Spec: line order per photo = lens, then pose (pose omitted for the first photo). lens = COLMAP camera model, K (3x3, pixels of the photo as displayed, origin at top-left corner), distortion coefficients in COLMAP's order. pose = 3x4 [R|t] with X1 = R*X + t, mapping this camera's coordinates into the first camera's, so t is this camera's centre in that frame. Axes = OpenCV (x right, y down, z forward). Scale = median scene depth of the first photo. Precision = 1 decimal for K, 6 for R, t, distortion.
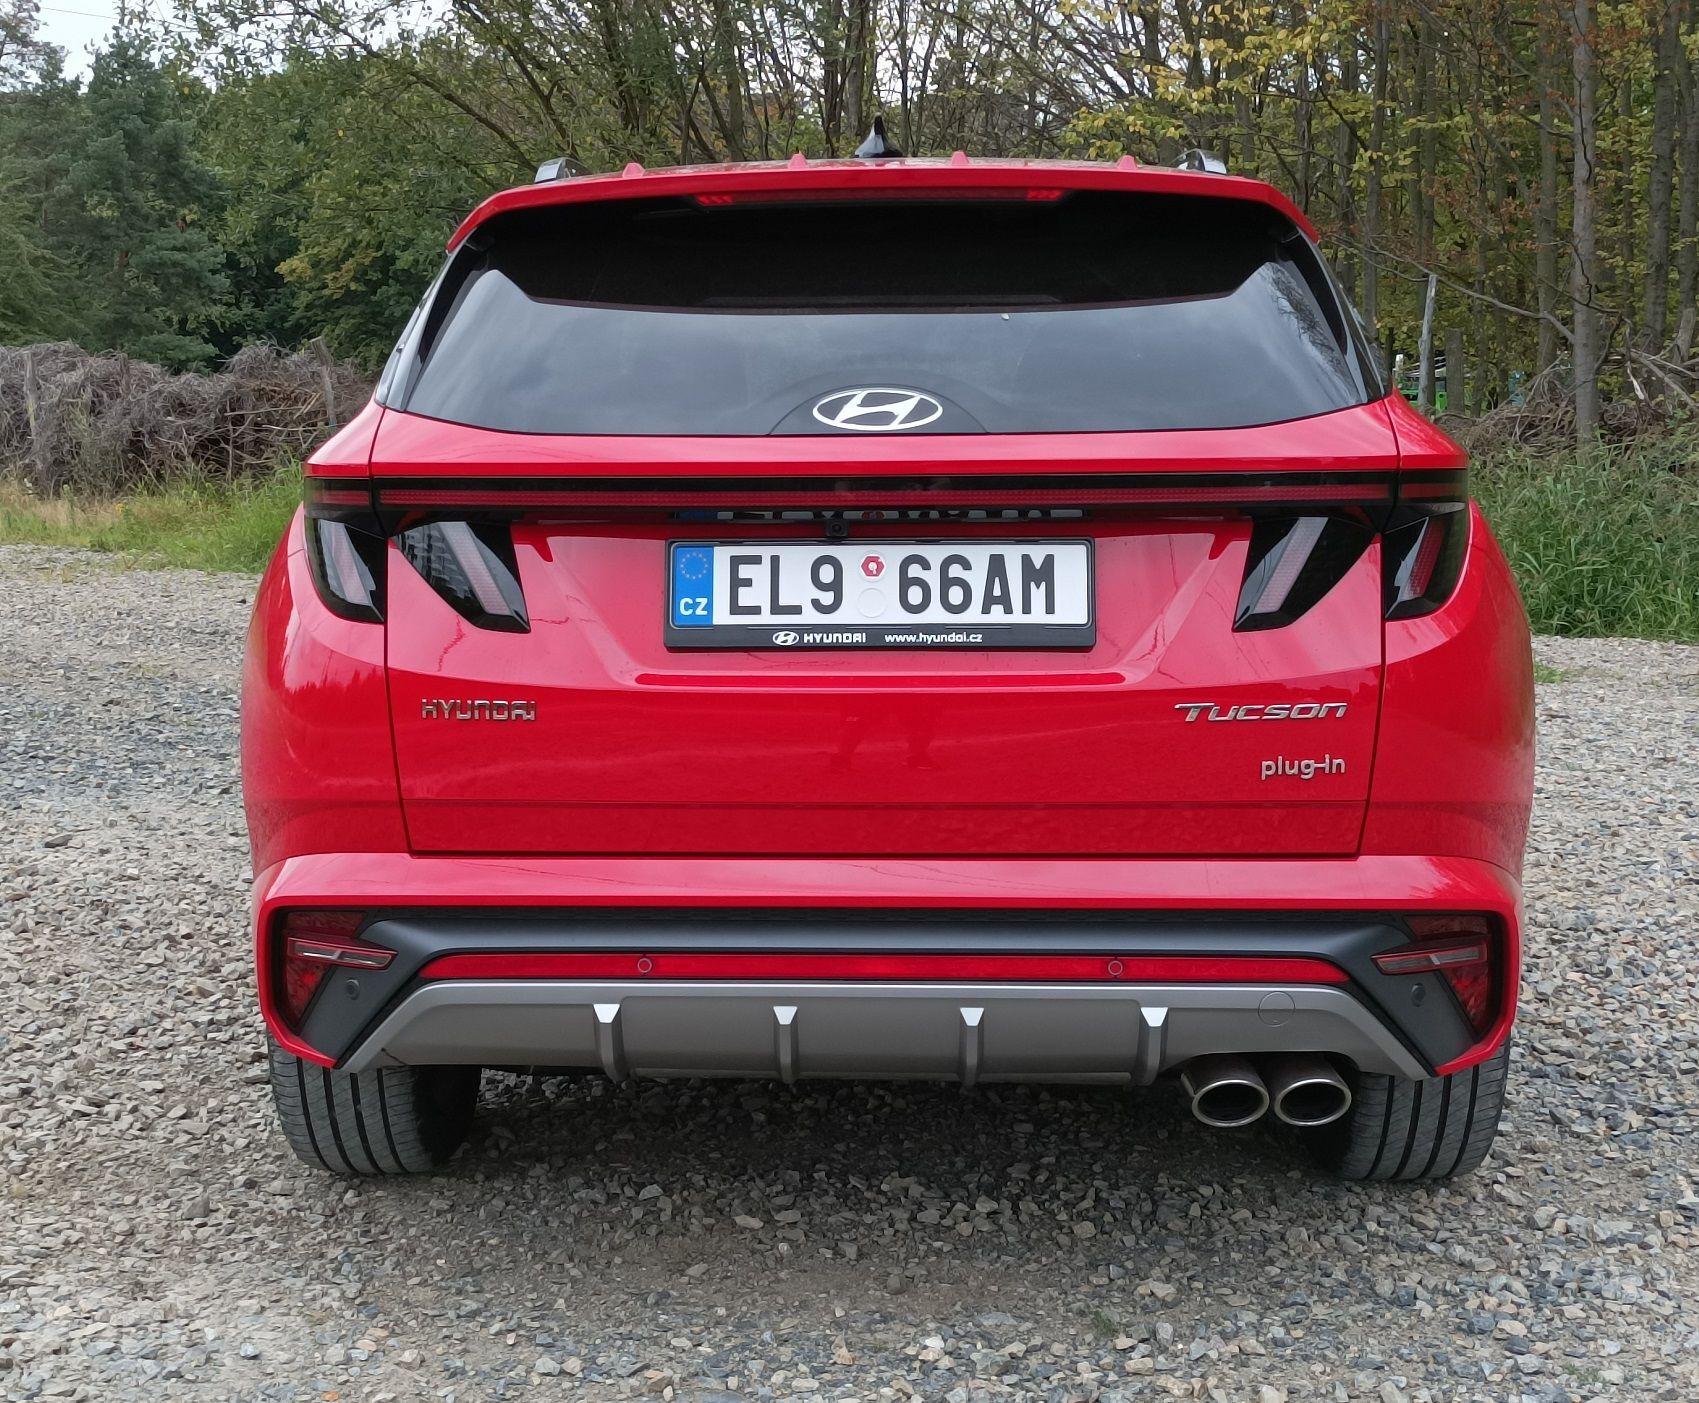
lens RADIAL K [[2386.9, 0, 771.6], [0, 2386.9, 706.9], [0, 0, 1]] dist [0.140222, -0.438106]
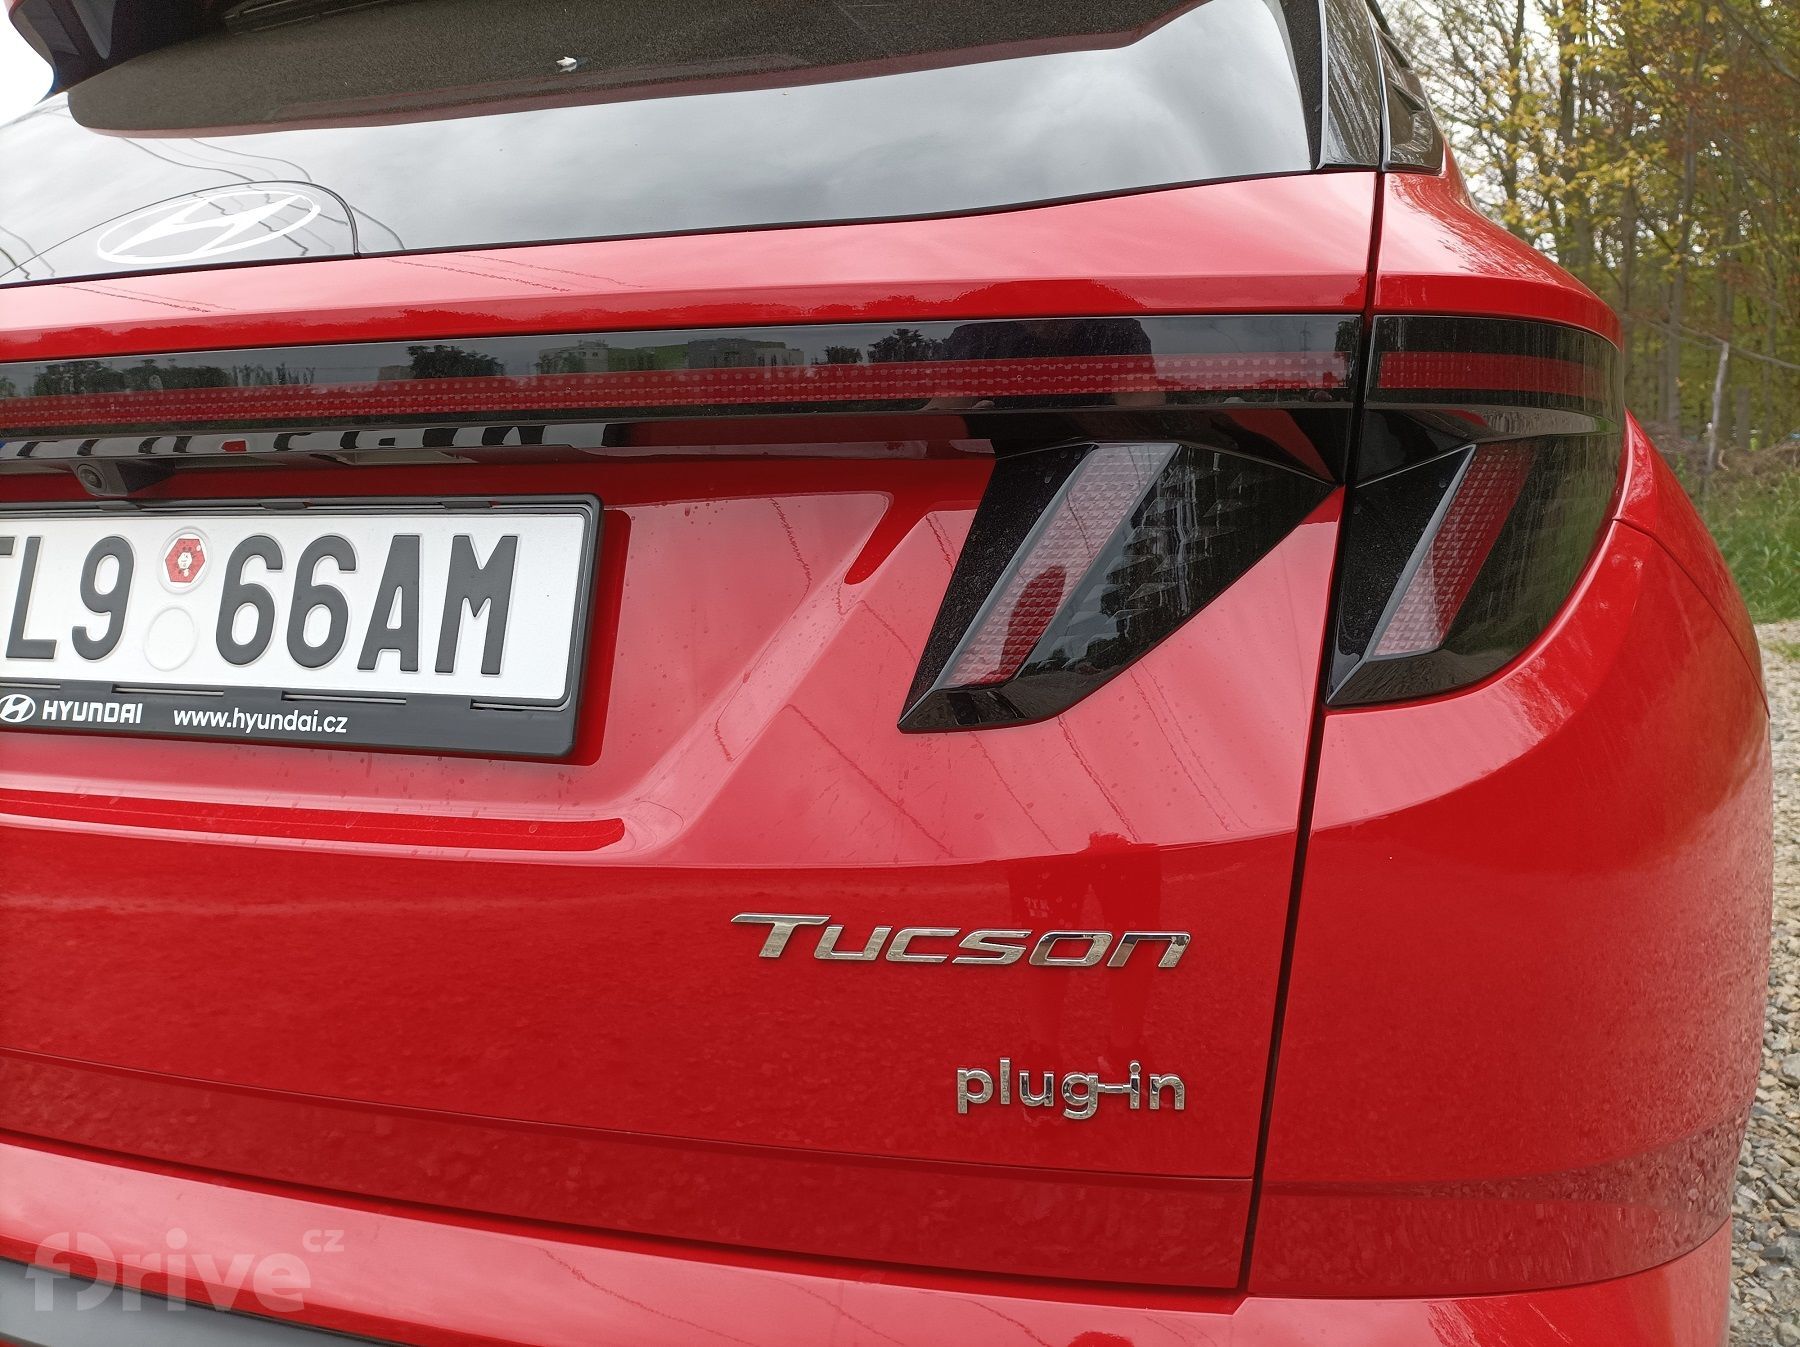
lens RADIAL K [[1339.4, 0, 900.0], [0, 1339.4, 673.5], [0, 0, 1]] dist [0.022758, -0.006669]
pose [[0.959901, 0.027864, -0.278953, 0.252662], [-0.020940, 0.999395, 0.027772, -0.046968], [0.279558, -0.020817, 0.959903, 0.783411]]
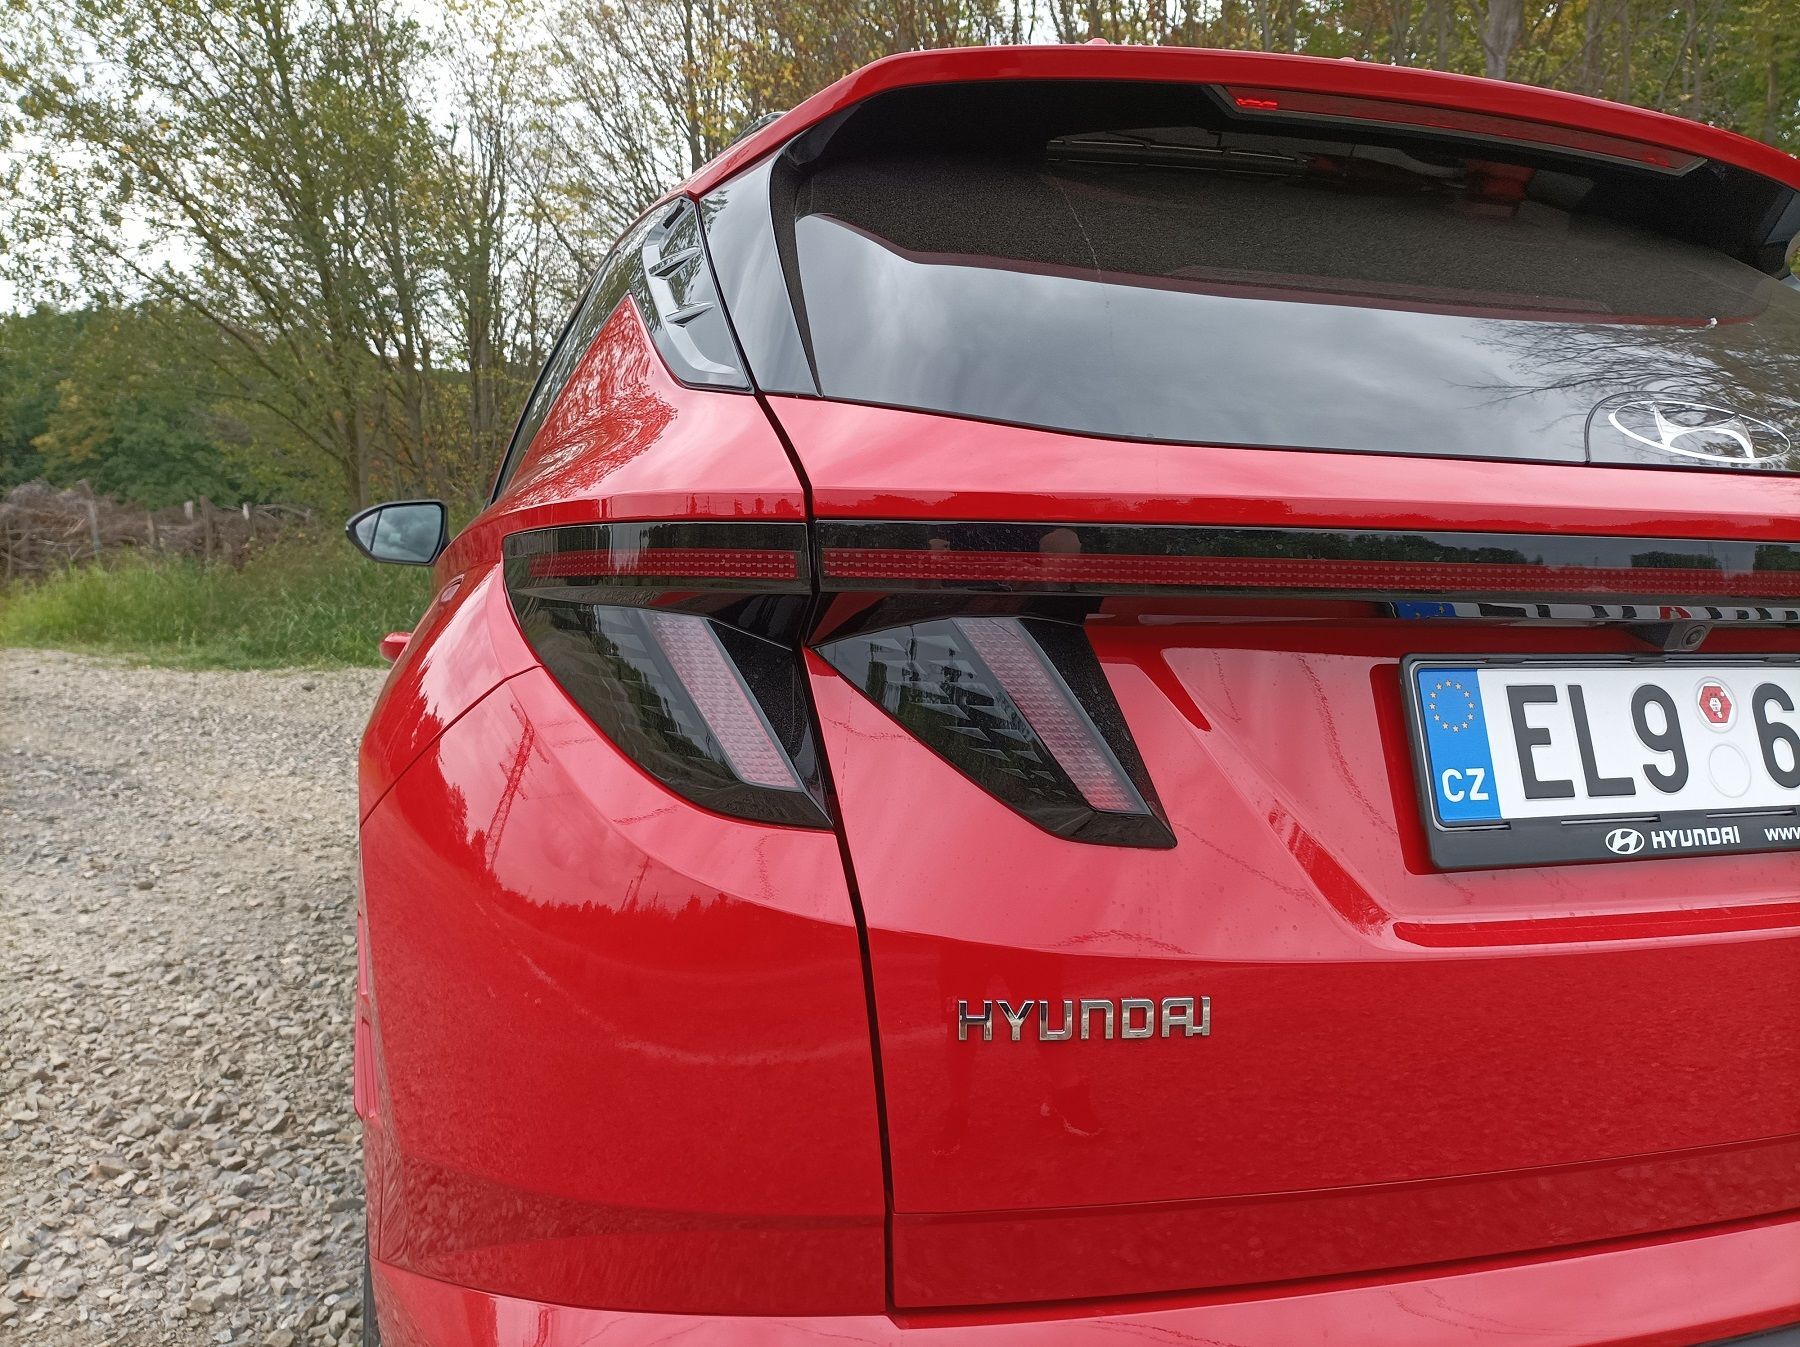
lens RADIAL K [[1339.4, 0, 900.0], [0, 1339.4, 673.5], [0, 0, 1]] dist [0.022758, -0.006669]
pose [[0.931471, -0.001988, 0.363811, -0.254322], [0.015093, 0.999335, -0.033181, -0.058552], [-0.363503, 0.036398, 0.930882, 0.771991]]
